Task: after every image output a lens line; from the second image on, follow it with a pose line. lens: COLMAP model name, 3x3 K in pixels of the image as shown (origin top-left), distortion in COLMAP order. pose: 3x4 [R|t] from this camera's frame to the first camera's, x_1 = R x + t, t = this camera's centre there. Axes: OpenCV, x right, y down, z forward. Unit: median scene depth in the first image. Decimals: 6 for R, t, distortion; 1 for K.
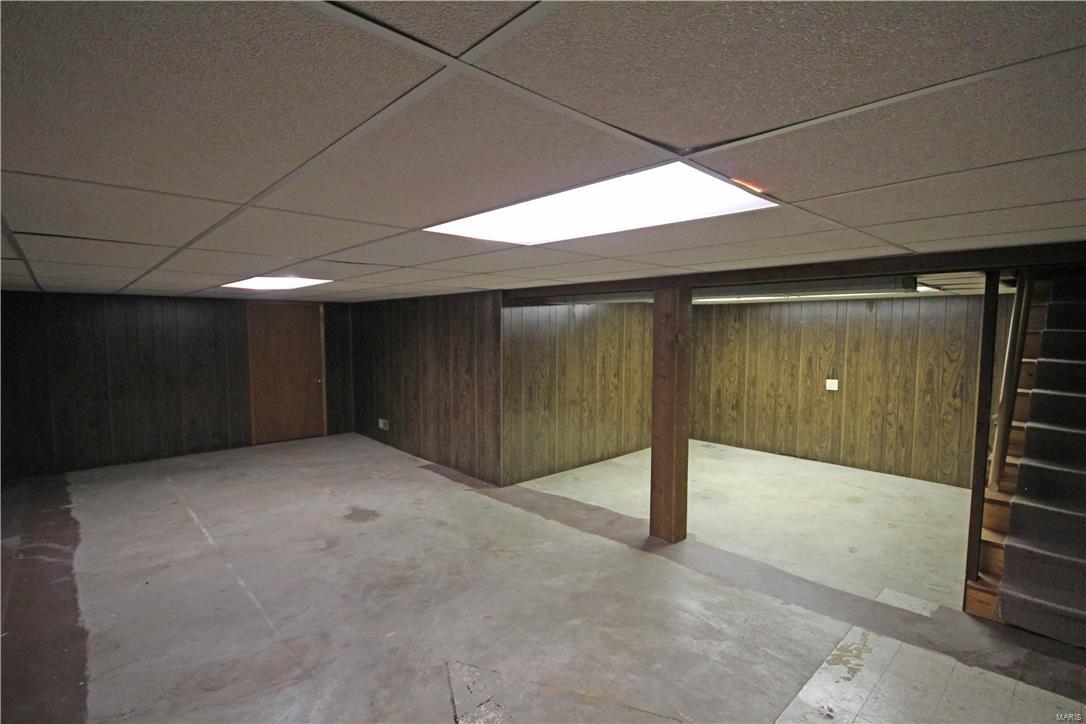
lens RADIAL K [[498.8, 0, 539.0], [0, 498.8, 367.2], [0, 0, 1]] dist [0.002442, -0.006392]
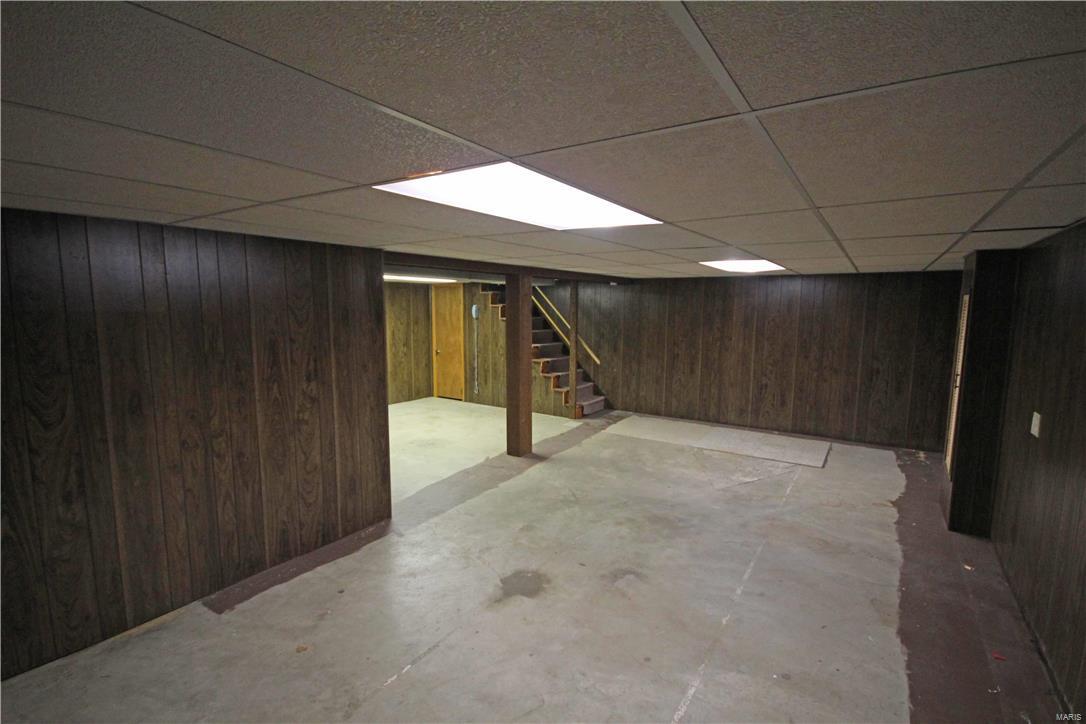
lens RADIAL K [[498.8, 0, 539.0], [0, 498.8, 367.2], [0, 0, 1]] dist [0.002442, -0.006392]
pose [[-0.208304, -0.125440, 0.969987, -1.064818], [0.072691, 0.987013, 0.143252, -0.093727], [-0.975359, 0.100350, -0.196480, 1.182077]]
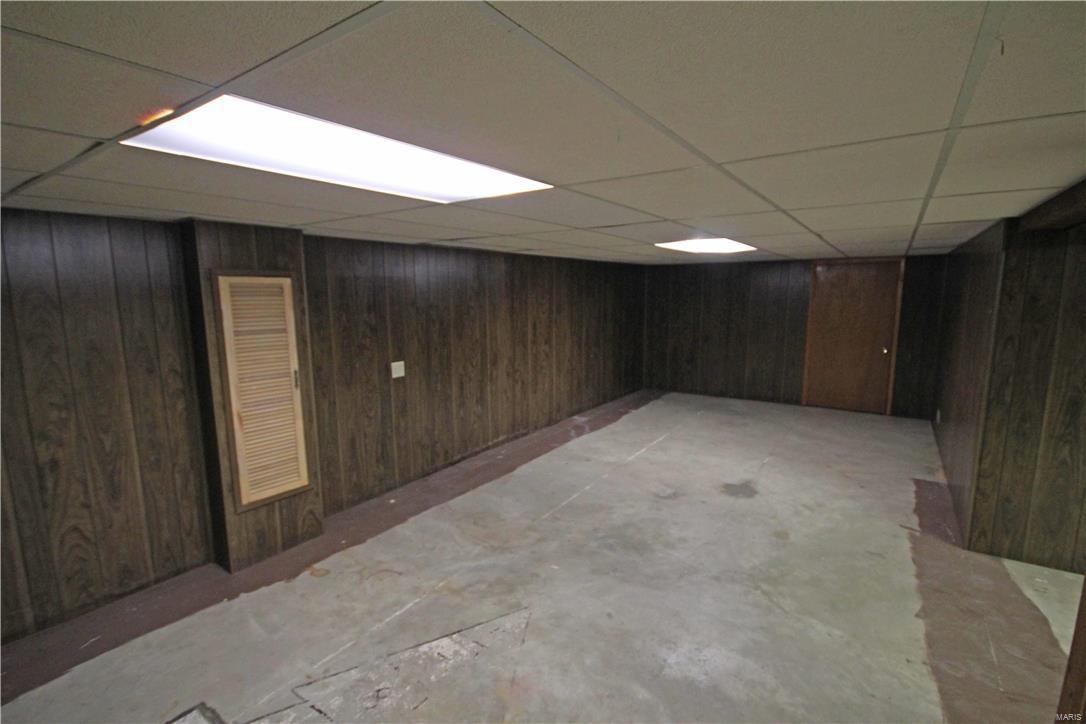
lens RADIAL K [[504.7, 0, 559.5], [0, 504.7, 362.3], [0, 0, 1]] dist [-0.010678, -0.000434]
pose [[0.238267, 0.132493, -0.962120, 0.472257], [-0.068962, 0.990458, 0.119317, -0.028792], [0.968748, 0.037920, 0.245130, 0.478597]]
